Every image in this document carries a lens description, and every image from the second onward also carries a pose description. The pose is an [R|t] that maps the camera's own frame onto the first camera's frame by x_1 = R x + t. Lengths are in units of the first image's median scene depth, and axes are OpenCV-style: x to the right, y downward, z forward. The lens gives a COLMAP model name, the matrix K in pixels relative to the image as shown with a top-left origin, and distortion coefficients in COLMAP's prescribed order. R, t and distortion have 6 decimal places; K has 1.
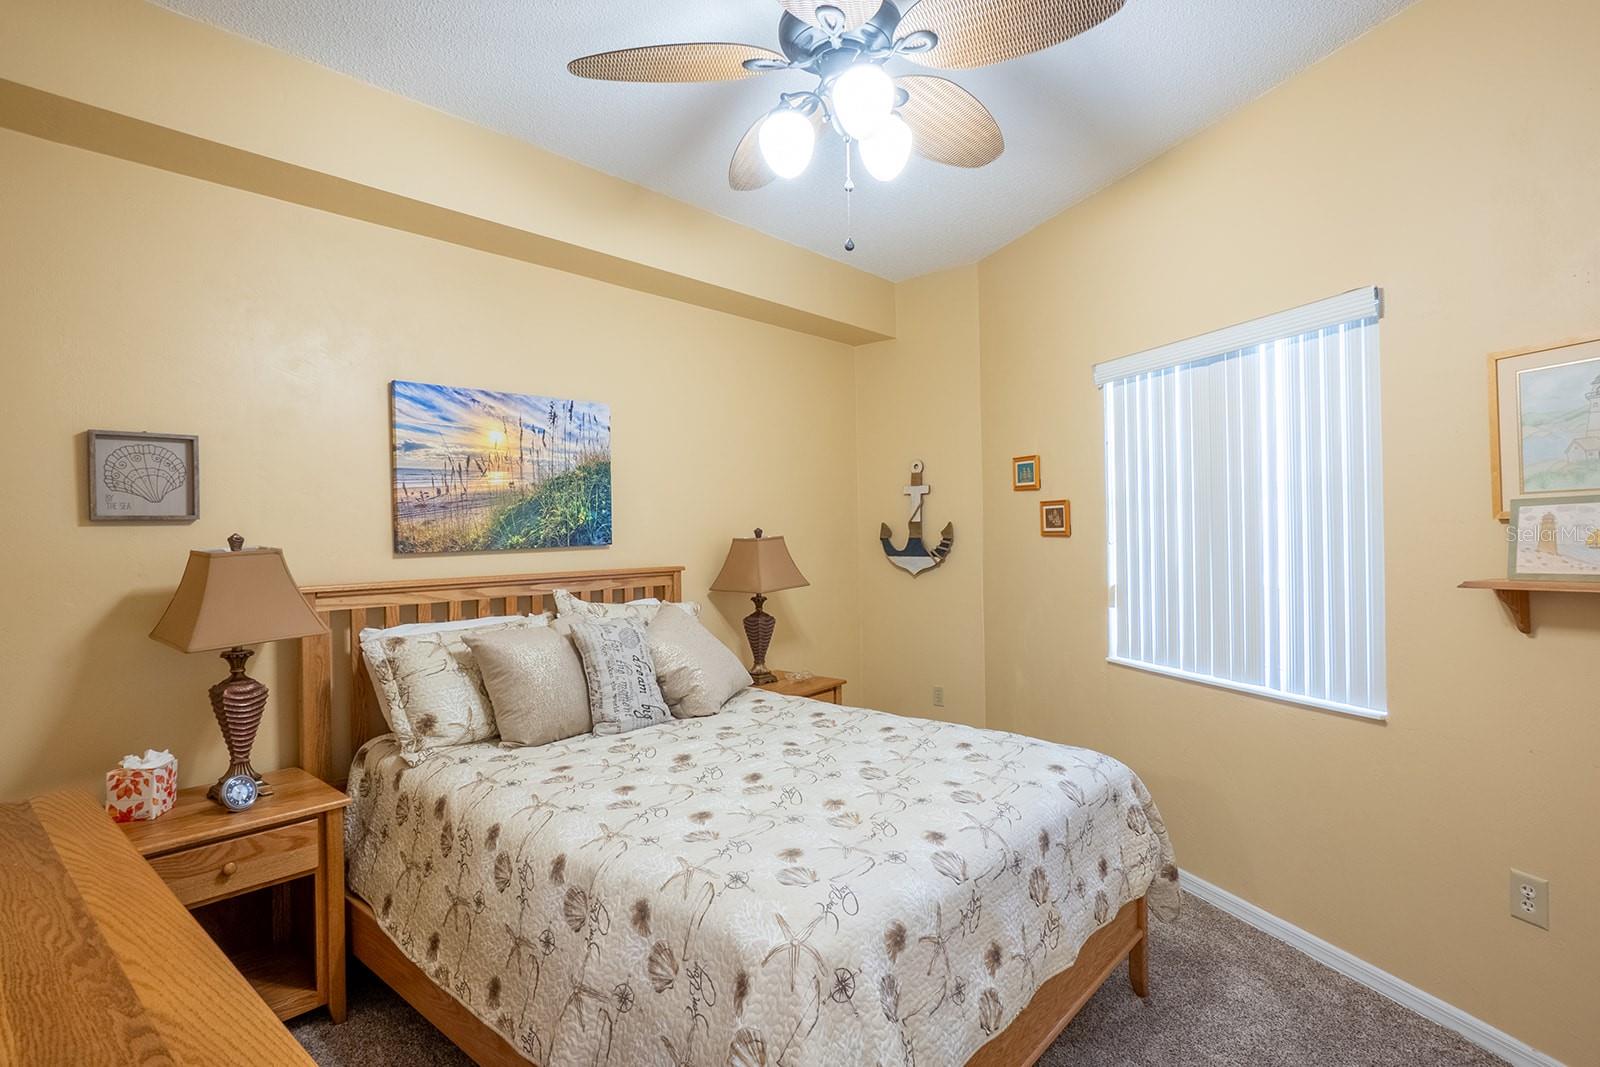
lens RADIAL K [[821.9, 0, 800.0], [0, 821.9, 533.5], [0, 0, 1]] dist [-0.021560, 0.000037]
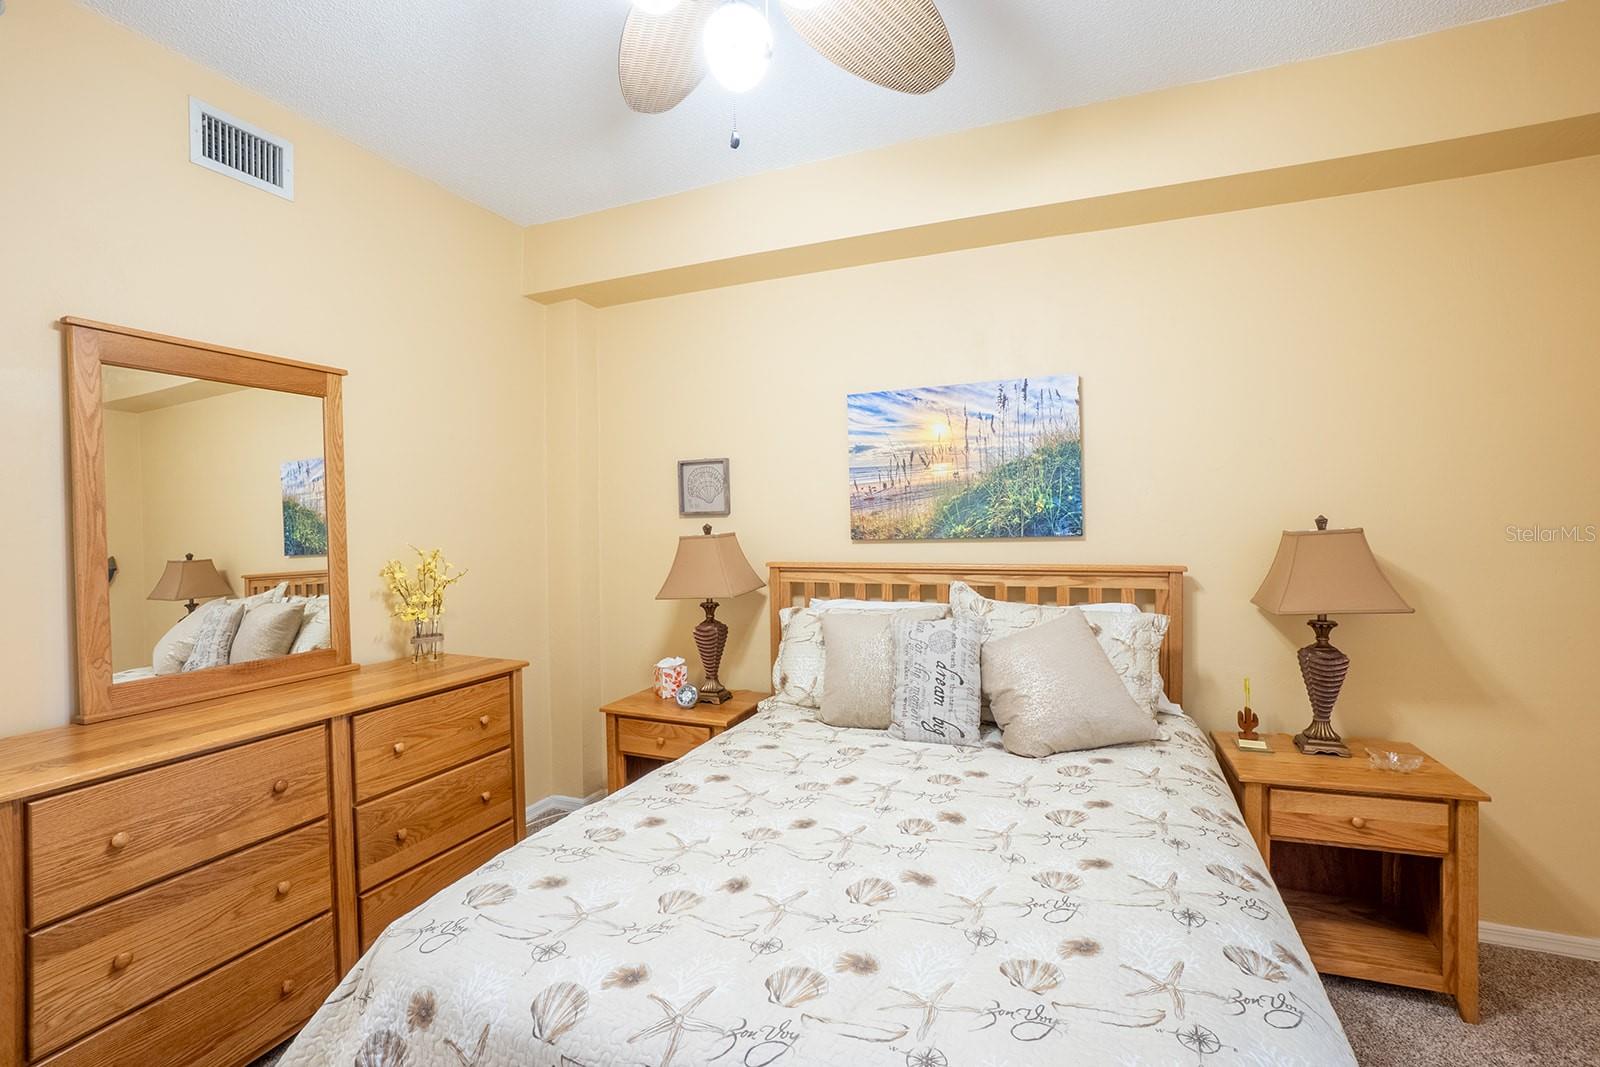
lens RADIAL K [[712.3, 0, 782.5], [0, 712.3, 528.0], [0, 0, 1]] dist [-0.067410, 0.021964]
pose [[0.308120, 0.013396, -0.951253, 0.424863], [0.002717, 0.999884, 0.014961, -0.007619], [0.951344, -0.007194, 0.308048, 0.534977]]
